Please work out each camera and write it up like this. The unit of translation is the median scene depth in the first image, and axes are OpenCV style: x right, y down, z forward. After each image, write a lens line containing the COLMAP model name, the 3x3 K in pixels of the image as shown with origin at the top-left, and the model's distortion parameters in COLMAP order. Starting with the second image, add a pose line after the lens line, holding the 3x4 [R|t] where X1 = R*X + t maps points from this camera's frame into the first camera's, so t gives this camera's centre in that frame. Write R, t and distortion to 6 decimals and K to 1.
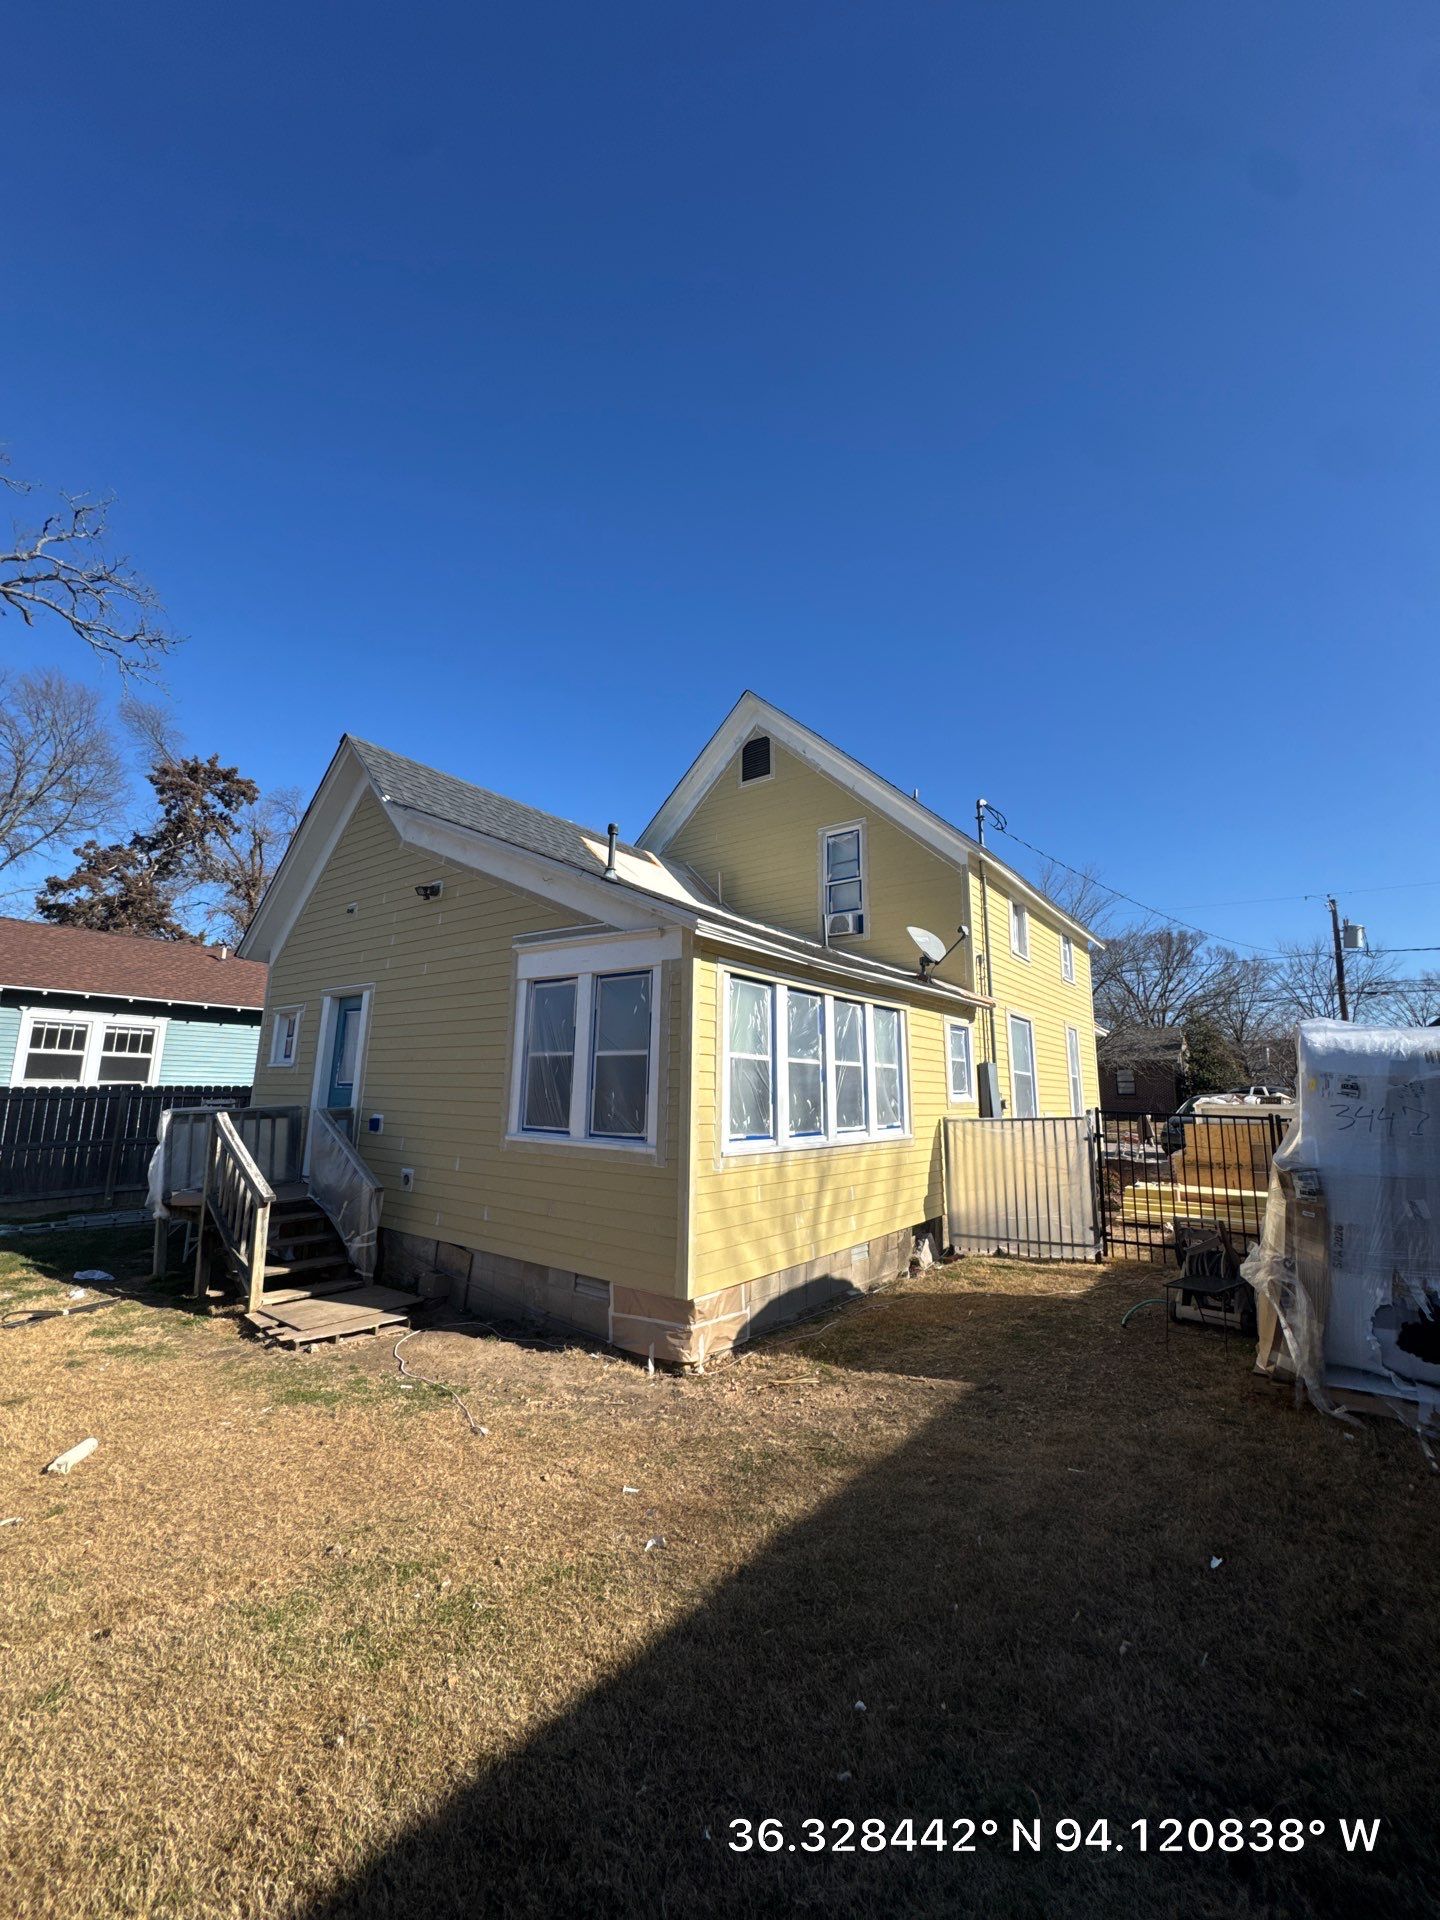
lens RADIAL K [[765.3, 0, 718.9], [0, 765.3, 946.5], [0, 0, 1]] dist [-0.004466, -0.000628]
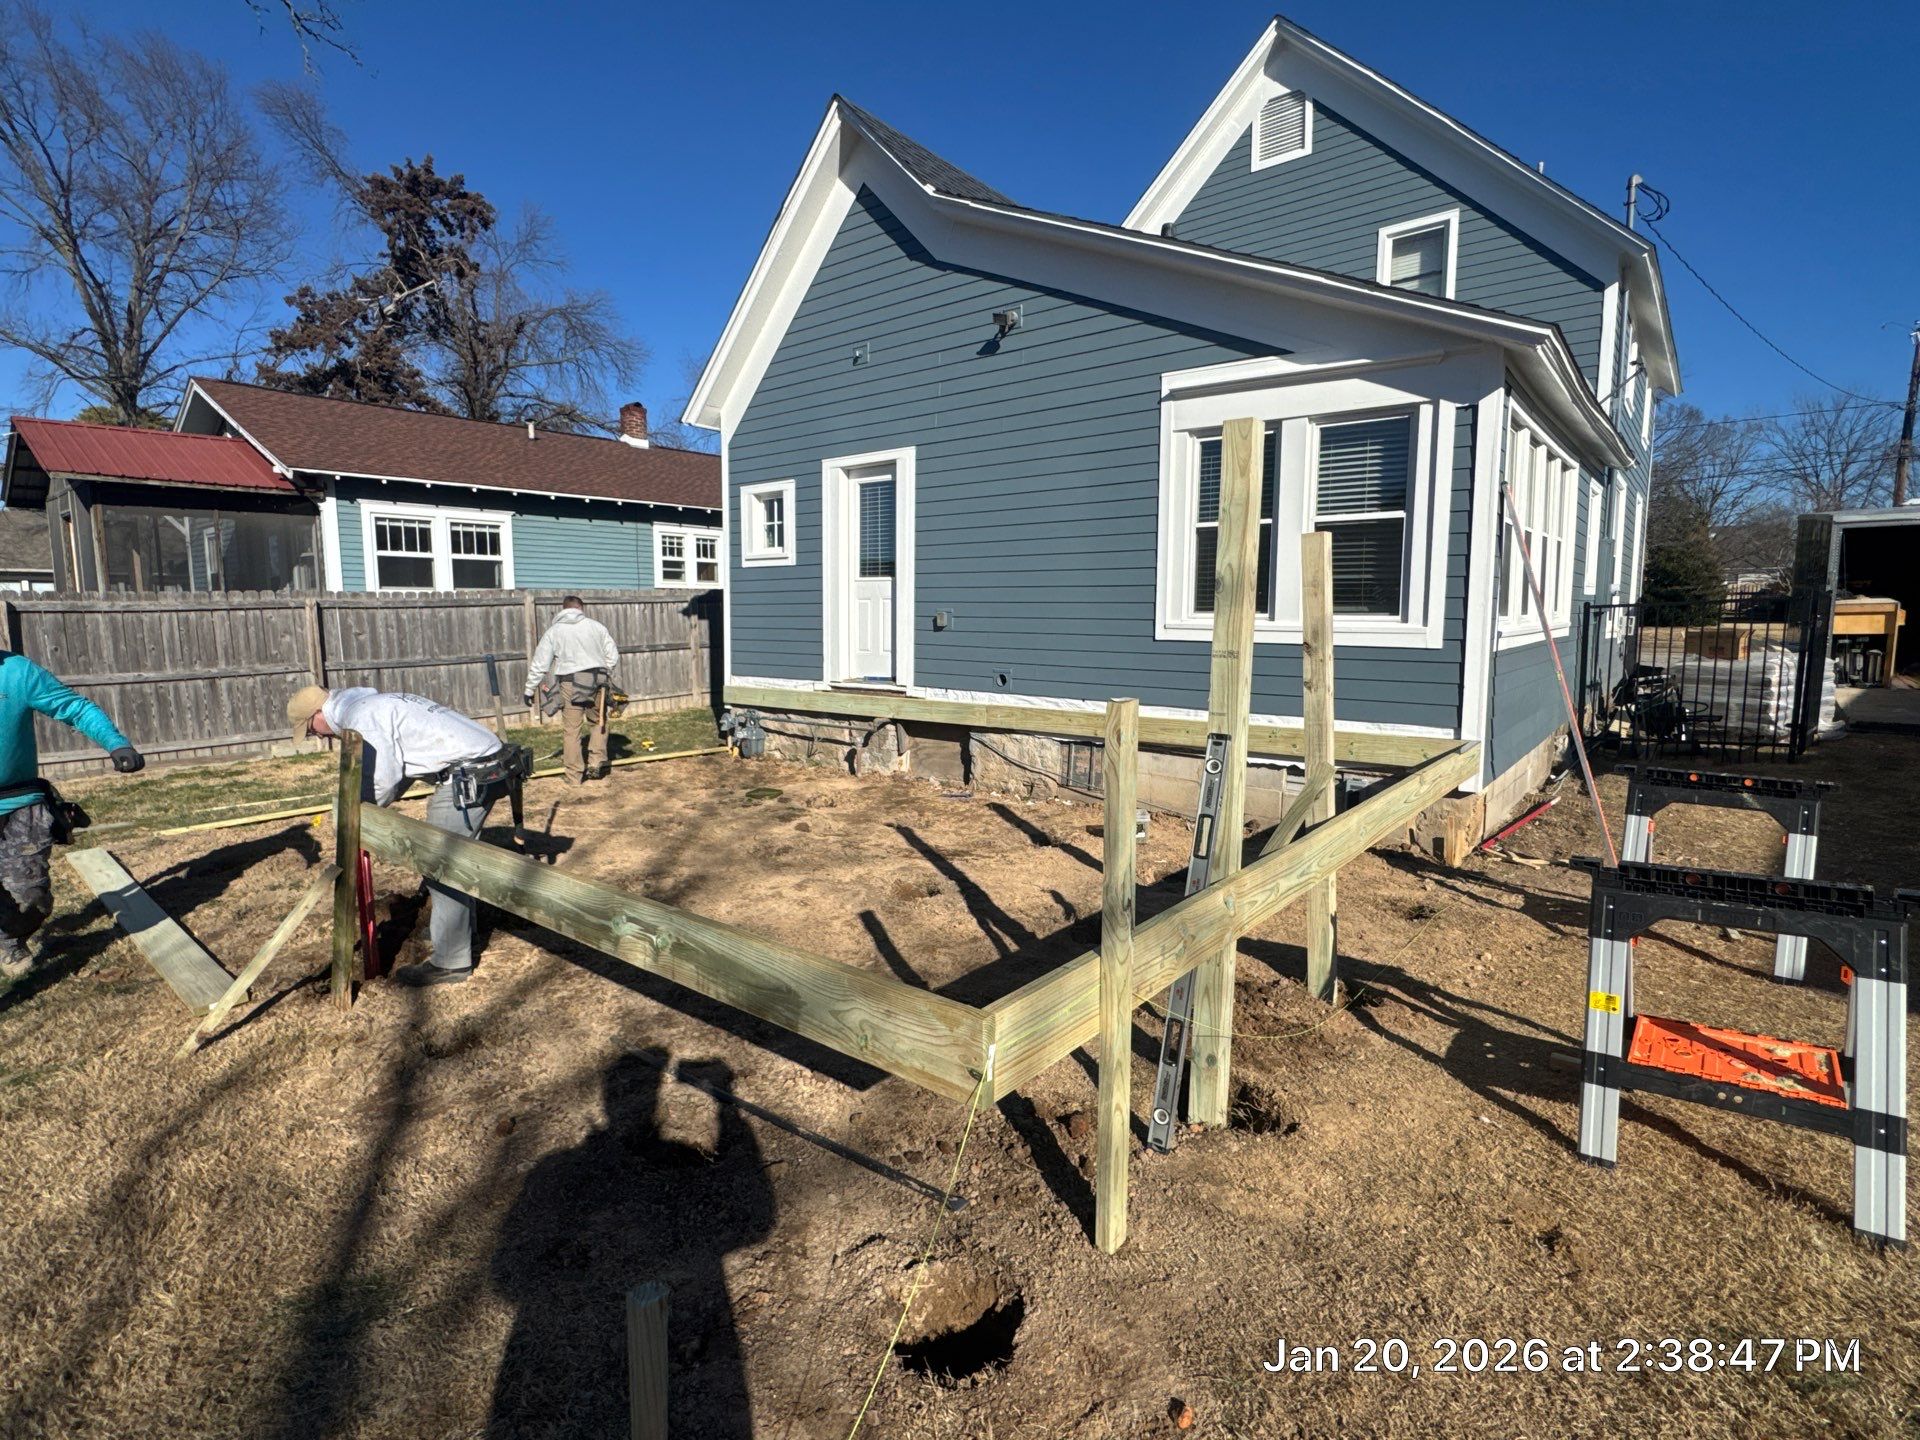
lens RADIAL K [[932.2, 0, 954.6], [0, 932.2, 707.0], [0, 0, 1]] dist [-0.002571, 0.000420]
pose [[0.999268, -0.013050, -0.035969, -0.209490], [0.022968, 0.956420, 0.291091, 0.013358], [0.030603, -0.291704, 0.956019, -0.008040]]
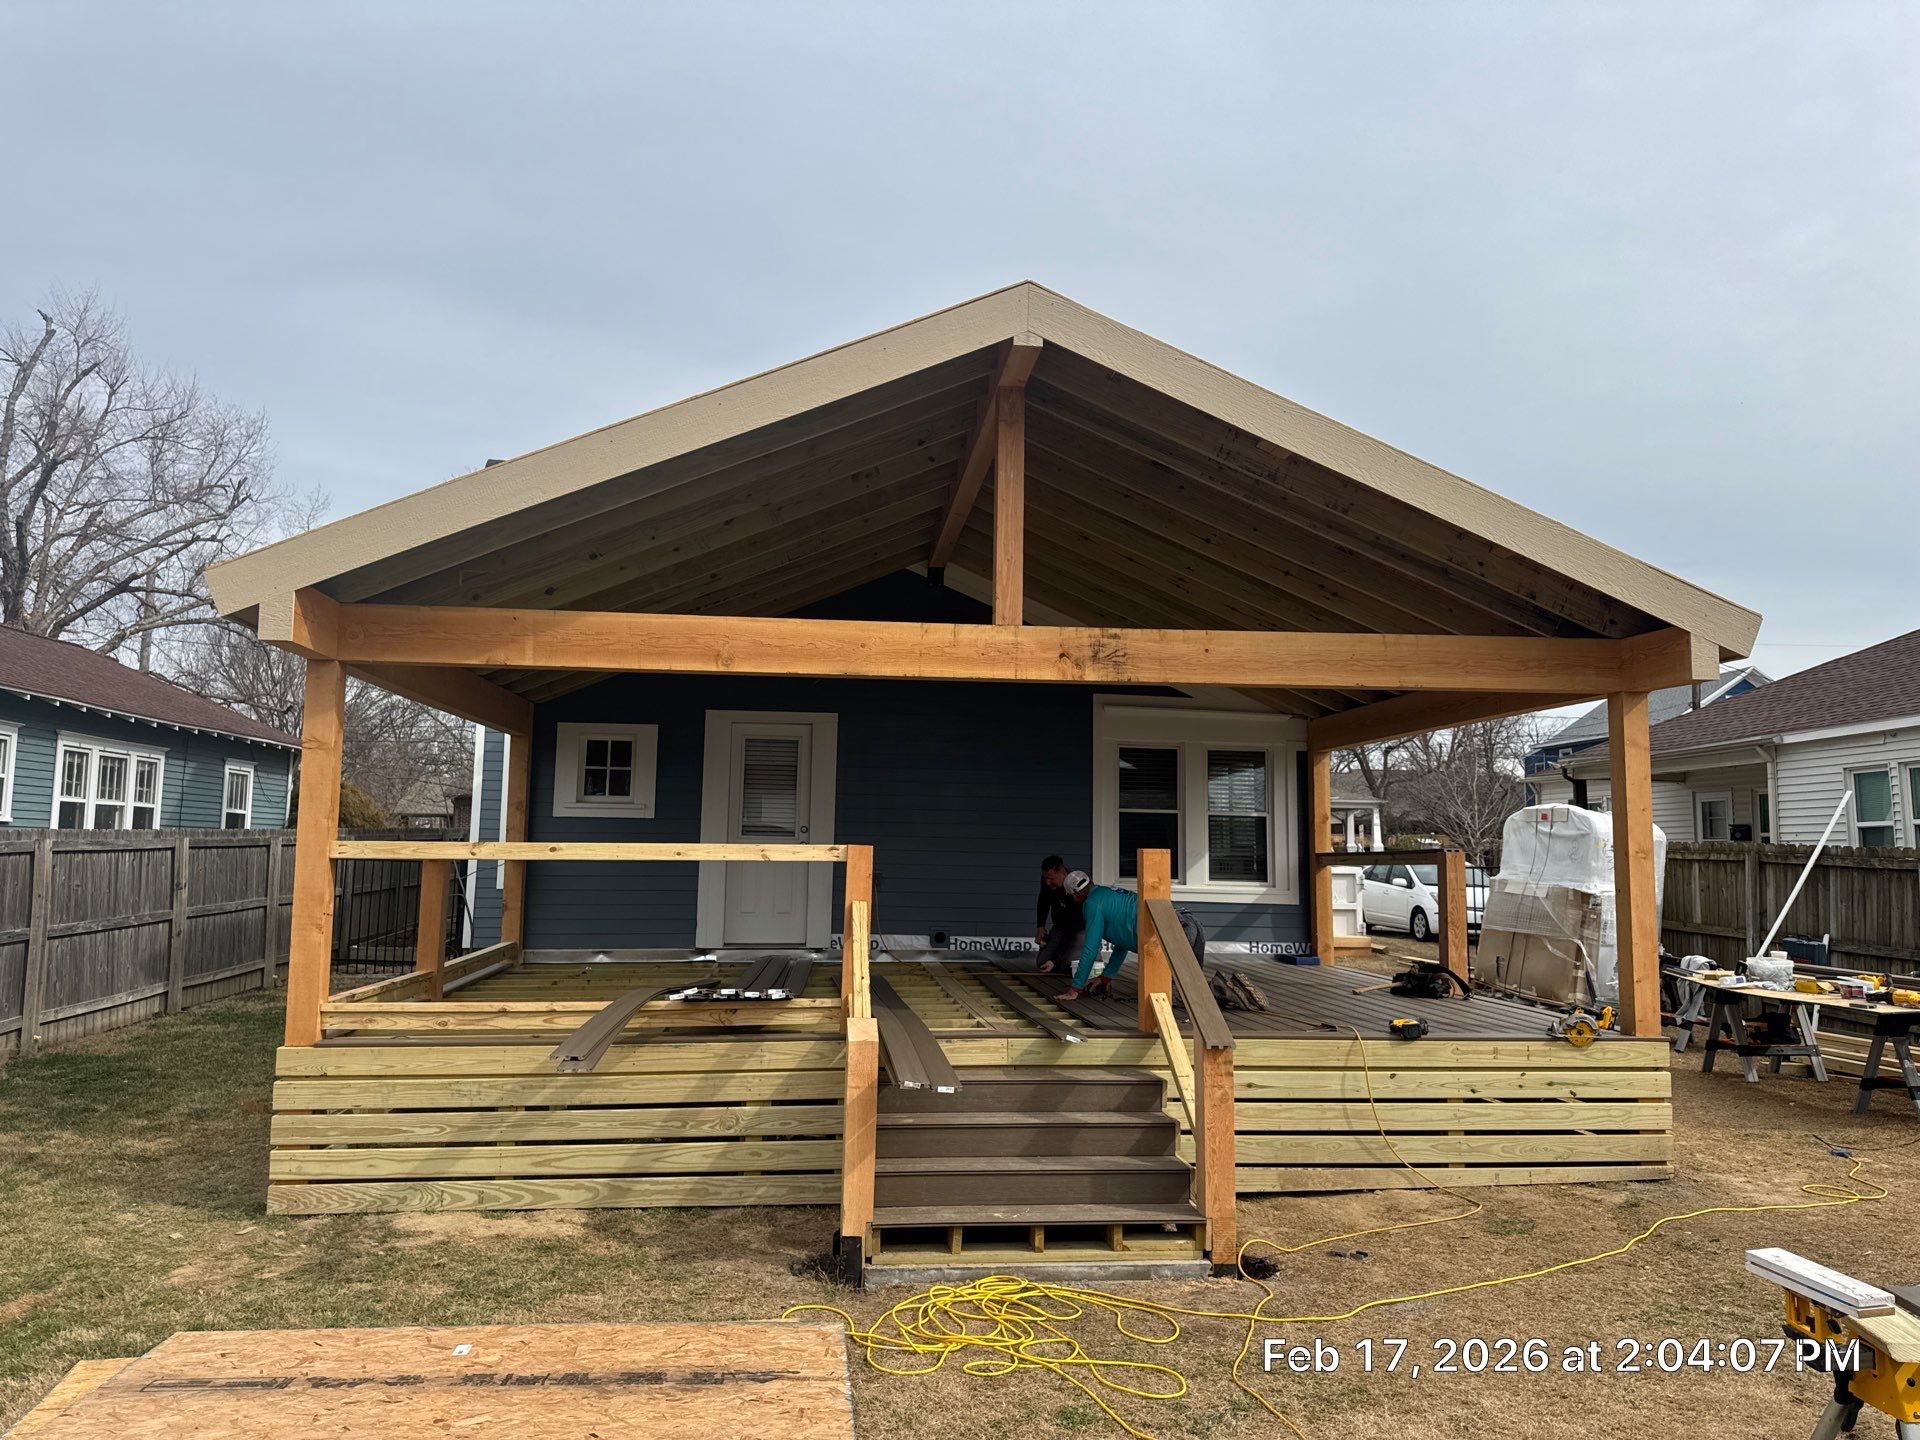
lens RADIAL K [[1346.6, 0, 928.0], [0, 1346.6, 716.2], [0, 0, 1]] dist [0.060234, -0.062326]
pose [[0.730560, 0.067688, 0.679486, -0.753987], [-0.135840, 0.989593, 0.047470, -0.017647], [-0.669201, -0.126981, 0.732151, -0.070715]]
